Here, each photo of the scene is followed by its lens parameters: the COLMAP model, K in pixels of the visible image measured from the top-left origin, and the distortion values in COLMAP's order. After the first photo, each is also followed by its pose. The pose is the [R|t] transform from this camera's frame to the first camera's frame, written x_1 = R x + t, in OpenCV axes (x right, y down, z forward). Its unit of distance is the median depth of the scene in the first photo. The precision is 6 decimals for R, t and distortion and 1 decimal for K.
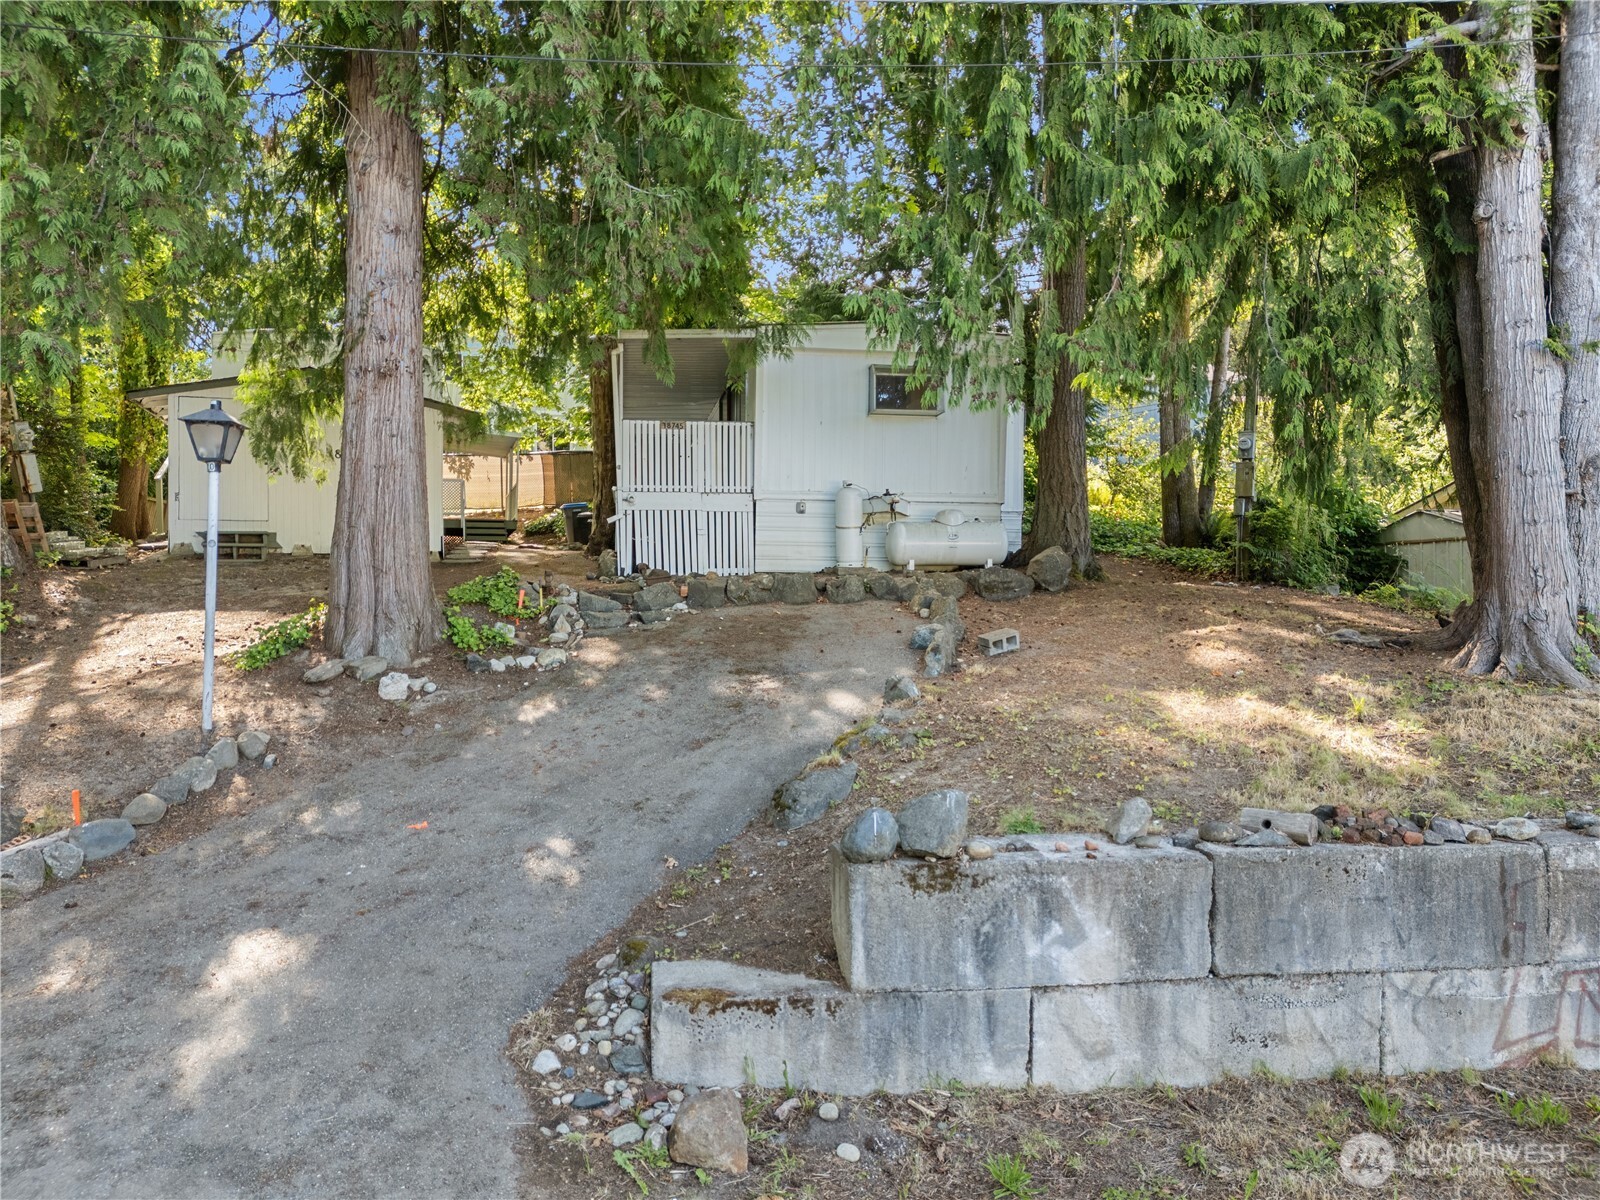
lens RADIAL K [[1161.0, 0, 800.6], [0, 1161.0, 605.9], [0, 0, 1]] dist [0.073029, -0.081865]
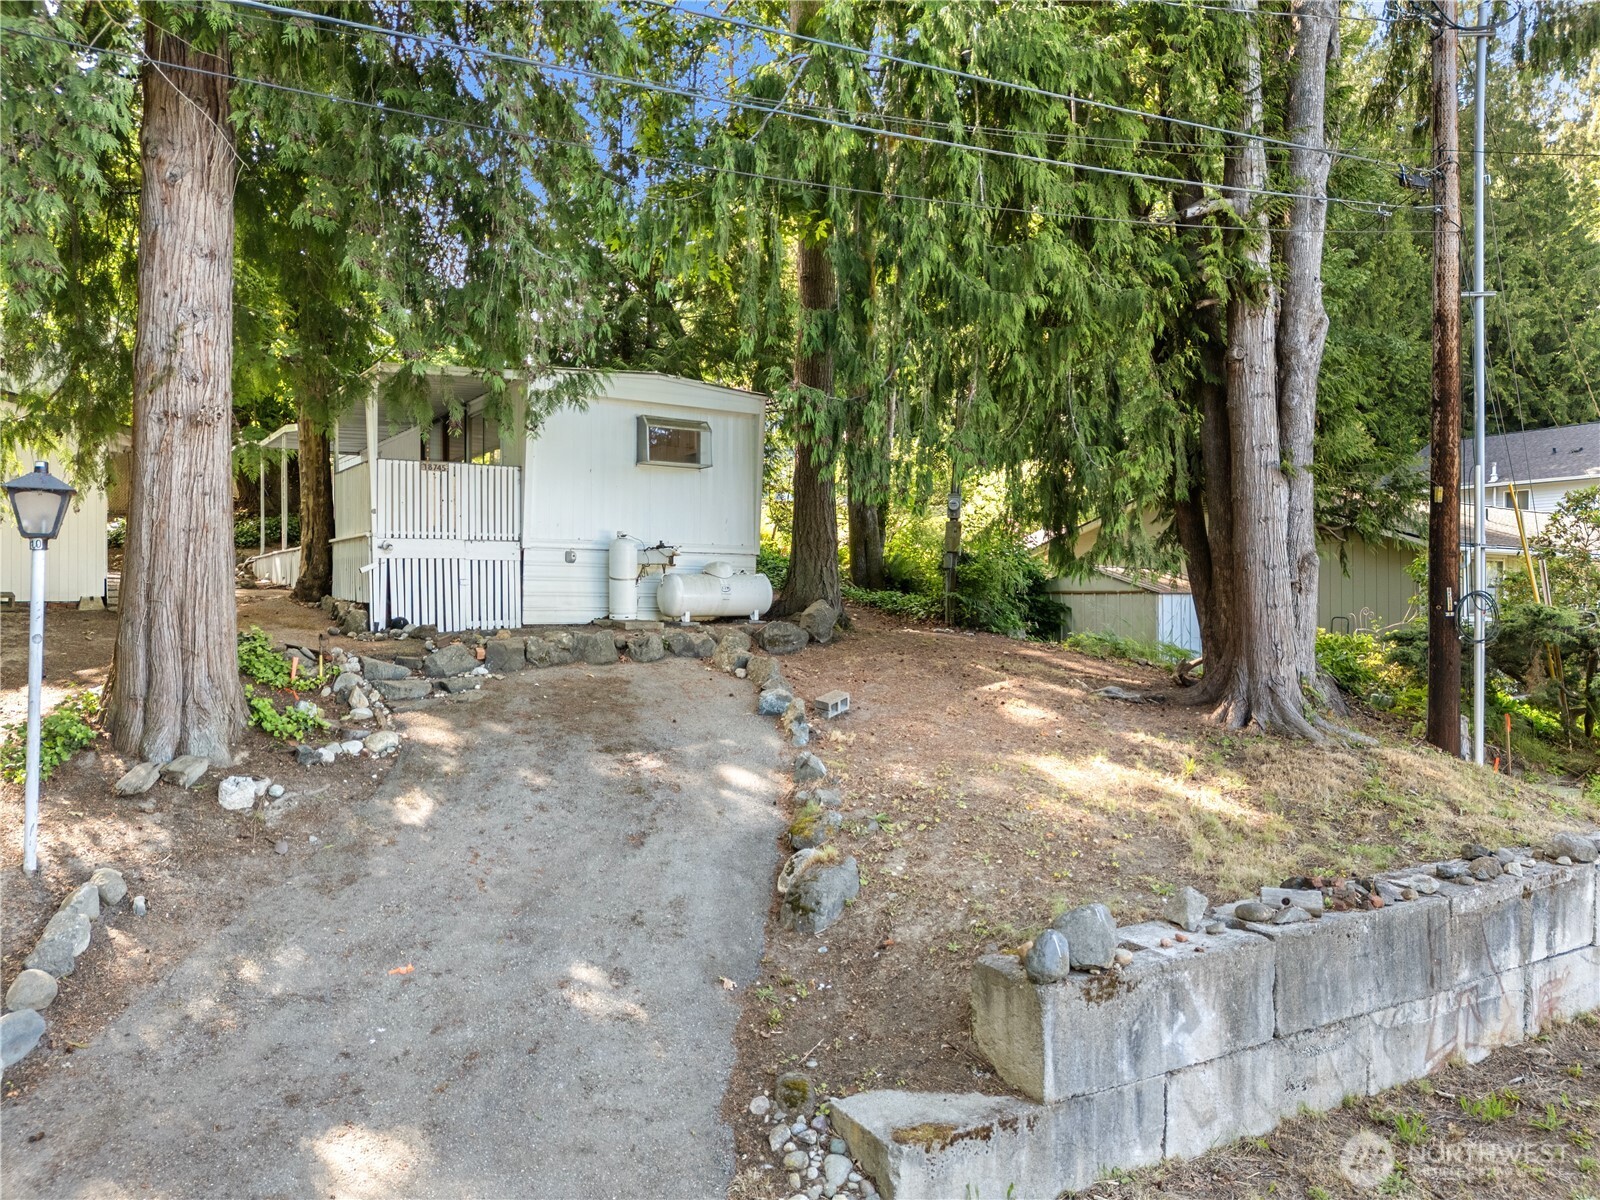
lens RADIAL K [[1166.3, 0, 803.8], [0, 1166.3, 593.9], [0, 0, 1]] dist [0.070682, -0.069818]
pose [[0.919720, 0.001242, 0.392573, -0.328144], [0.001711, 0.999973, -0.007172, -0.075359], [-0.392571, 0.007268, 0.919693, 0.043388]]
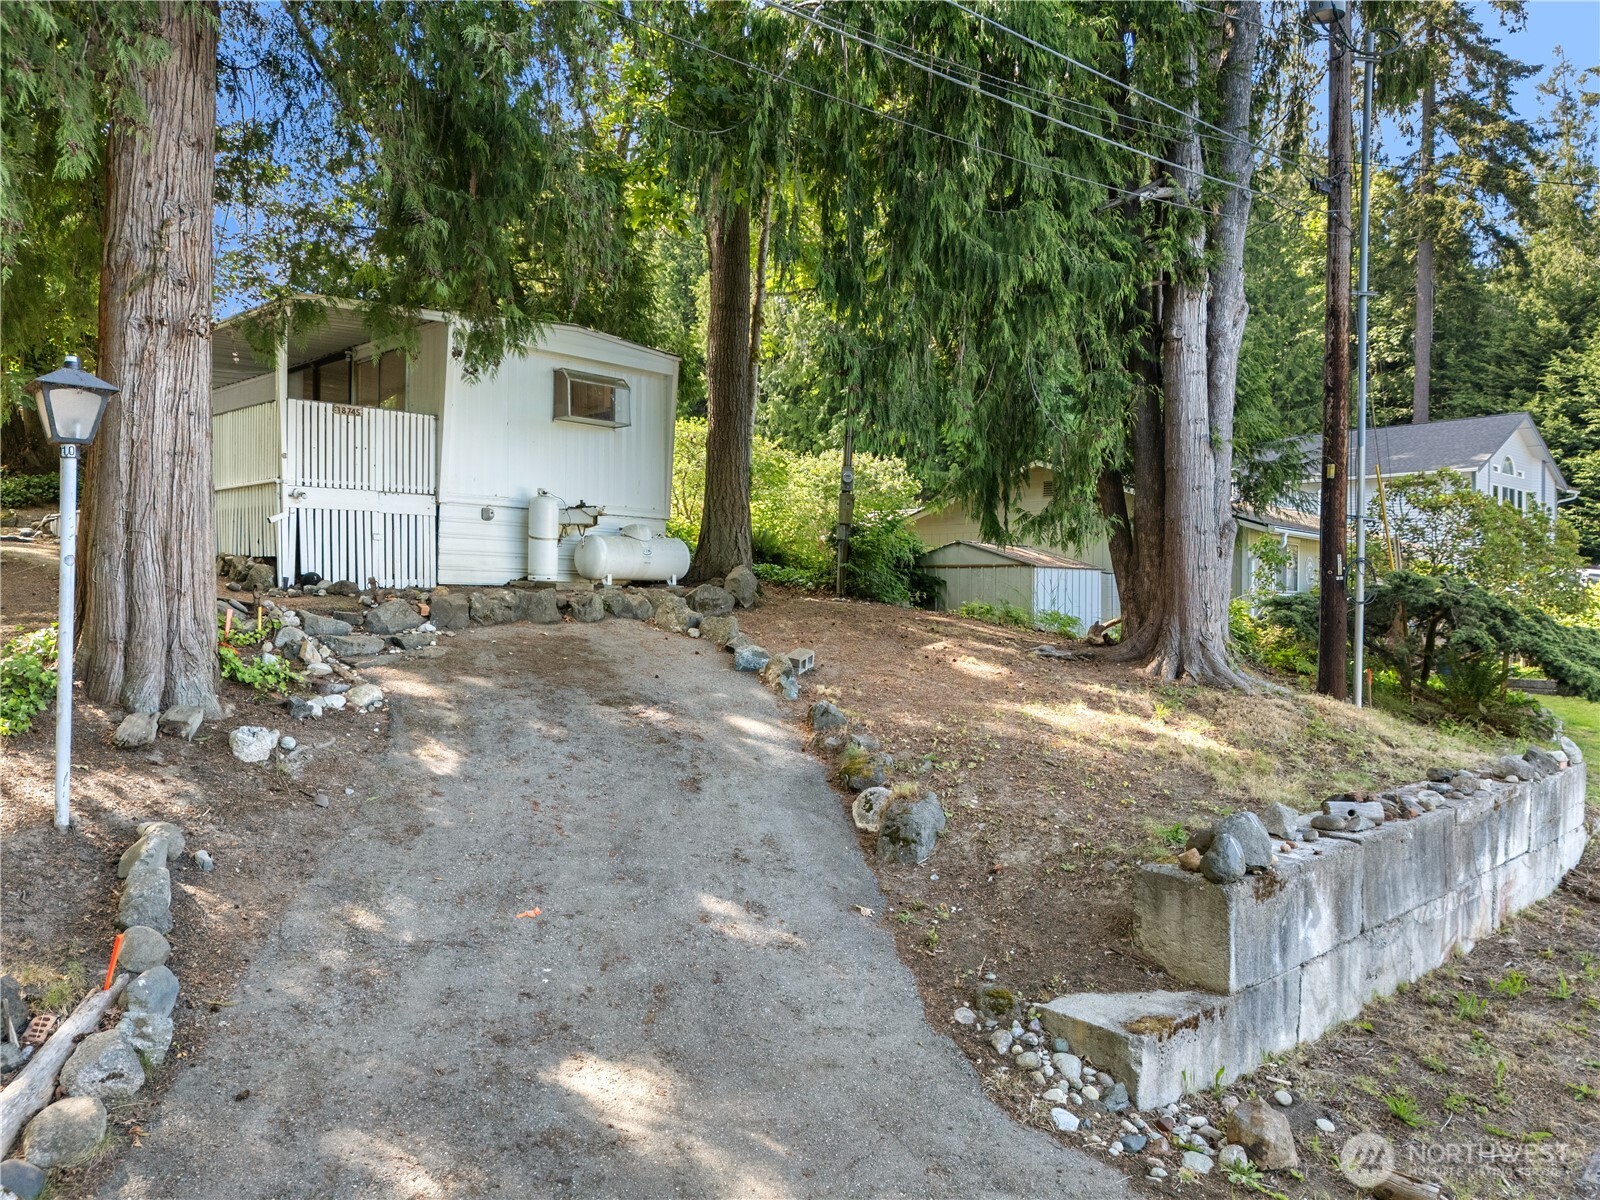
lens RADIAL K [[1161.0, 0, 800.6], [0, 1161.0, 605.9], [0, 0, 1]] dist [0.073029, -0.081865]
pose [[0.812440, 0.001848, 0.583042, -0.542927], [-0.007246, 0.999950, 0.006927, -0.033077], [-0.583000, -0.009852, 0.812413, 0.170622]]
